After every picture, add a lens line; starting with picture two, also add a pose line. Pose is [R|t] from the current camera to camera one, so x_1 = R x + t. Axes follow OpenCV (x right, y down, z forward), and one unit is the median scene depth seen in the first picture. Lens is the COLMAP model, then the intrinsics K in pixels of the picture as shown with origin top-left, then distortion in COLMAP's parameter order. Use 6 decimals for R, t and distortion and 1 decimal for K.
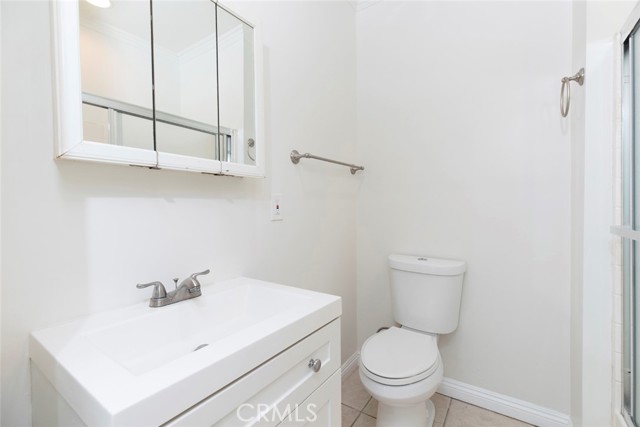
lens RADIAL K [[284.0, 0, 328.1], [0, 284.0, 212.6], [0, 0, 1]] dist [0.002859, 0.000078]
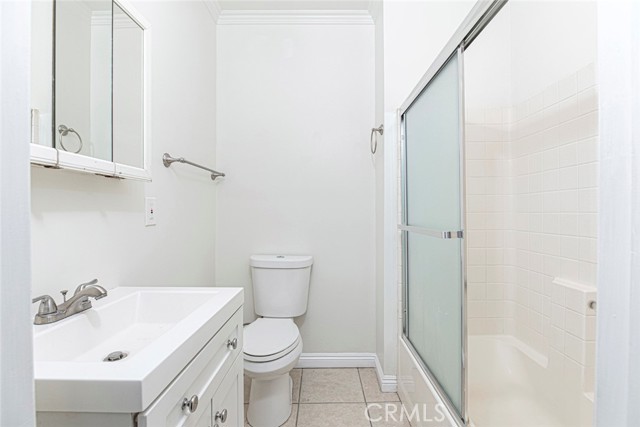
lens RADIAL K [[299.8, 0, 324.4], [0, 299.8, 213.1], [0, 0, 1]] dist [-0.010629, -0.000517]
pose [[0.827793, 0.005186, 0.561009, -0.286151], [0.004429, 0.999866, -0.015779, 0.005222], [-0.561016, 0.015547, 0.827659, -0.174445]]
